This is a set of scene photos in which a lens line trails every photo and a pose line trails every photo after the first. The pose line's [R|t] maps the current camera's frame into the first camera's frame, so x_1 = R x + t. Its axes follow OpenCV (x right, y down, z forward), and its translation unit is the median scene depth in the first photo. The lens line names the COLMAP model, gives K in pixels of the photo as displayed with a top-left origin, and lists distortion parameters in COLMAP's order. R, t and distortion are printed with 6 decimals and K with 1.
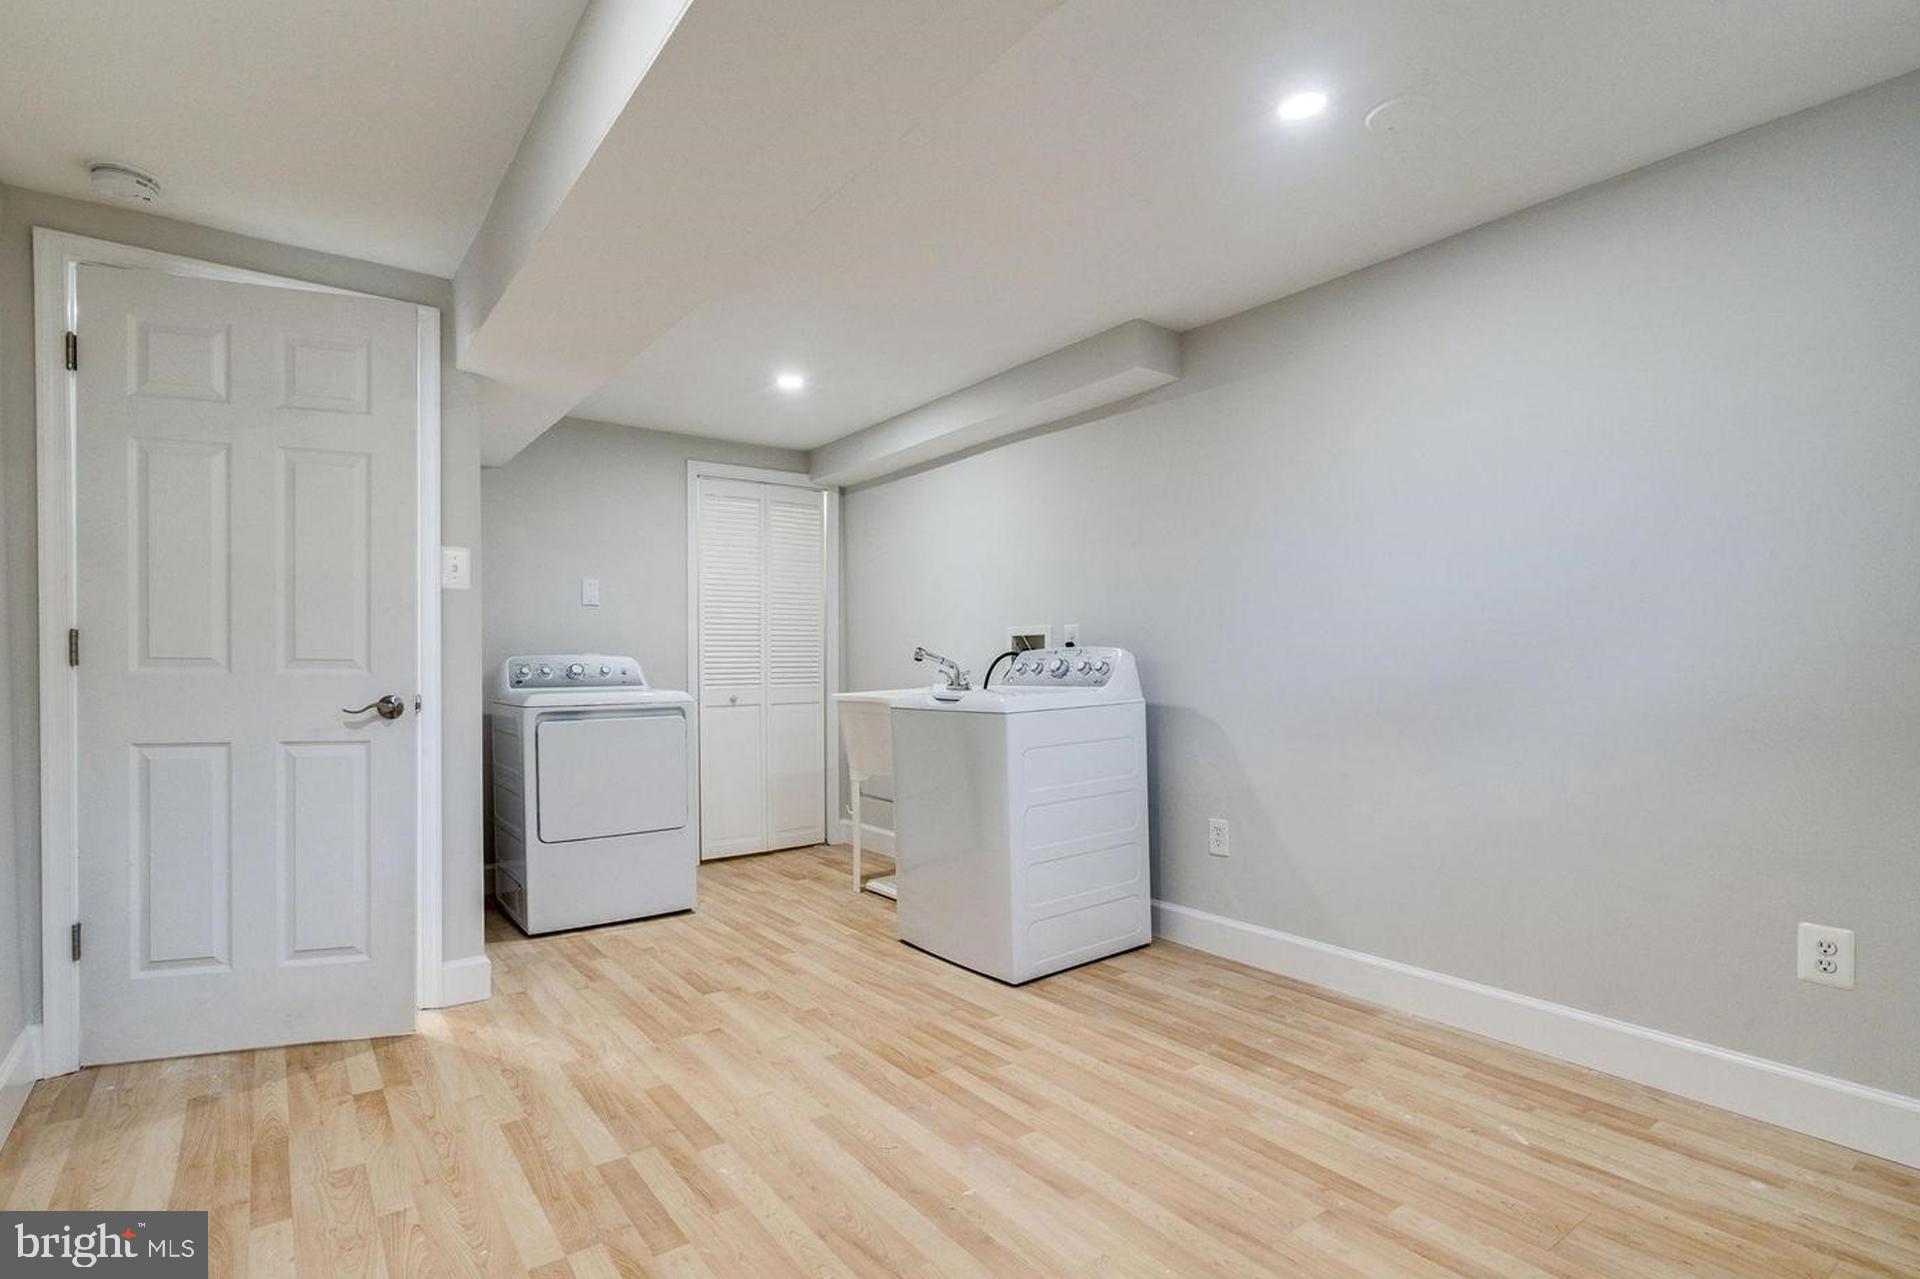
lens RADIAL K [[899.0, 0, 957.8], [0, 899.0, 651.2], [0, 0, 1]] dist [-0.010674, 0.003775]
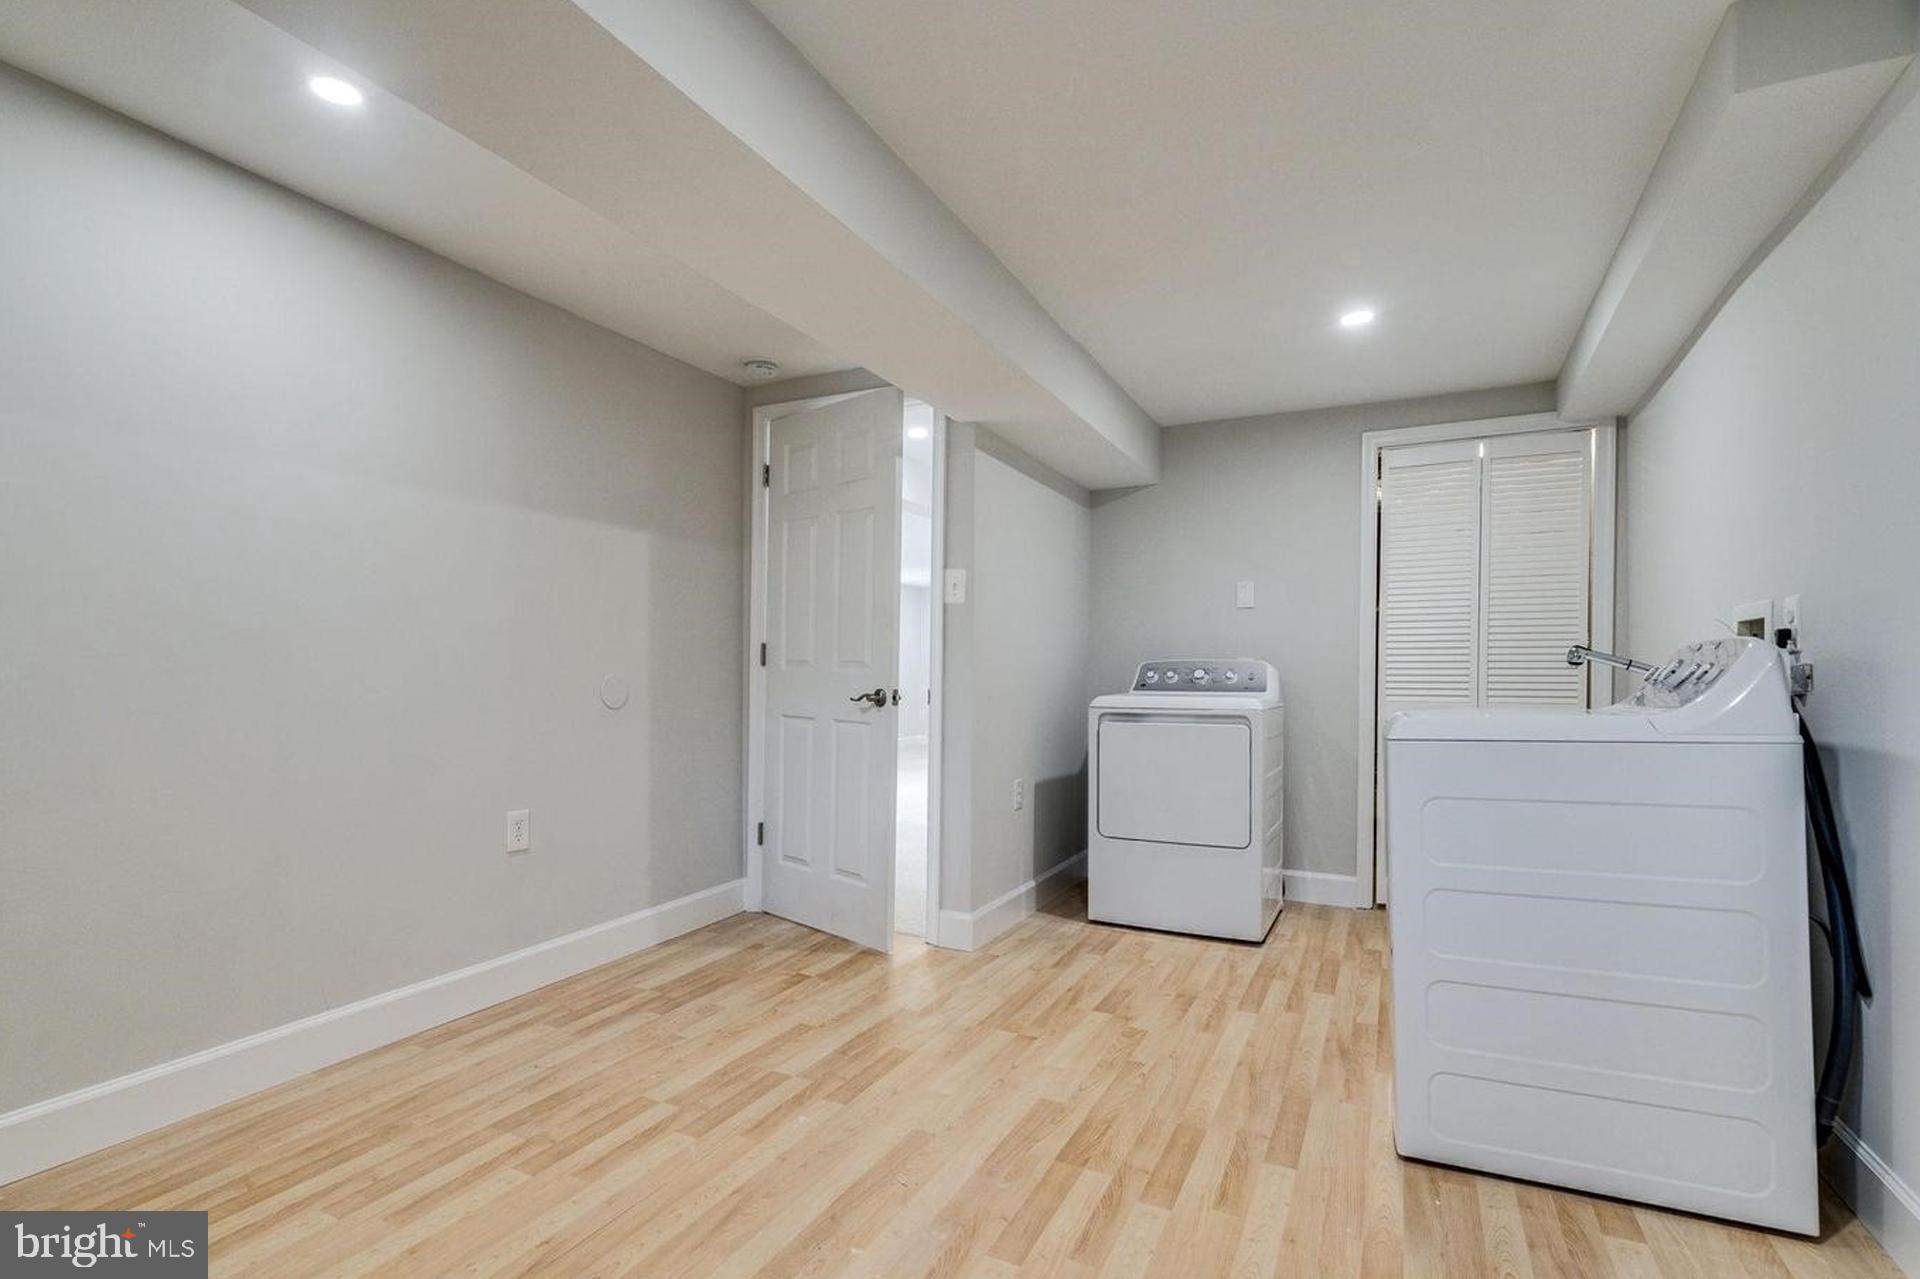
lens RADIAL K [[947.8, 0, 952.9], [0, 947.8, 647.5], [0, 0, 1]] dist [-0.005219, 0.002598]
pose [[0.440602, -0.020367, -0.897472, 0.646896], [0.004394, 0.999780, -0.020532, 0.018004], [0.897692, 0.005103, 0.440594, 0.478029]]
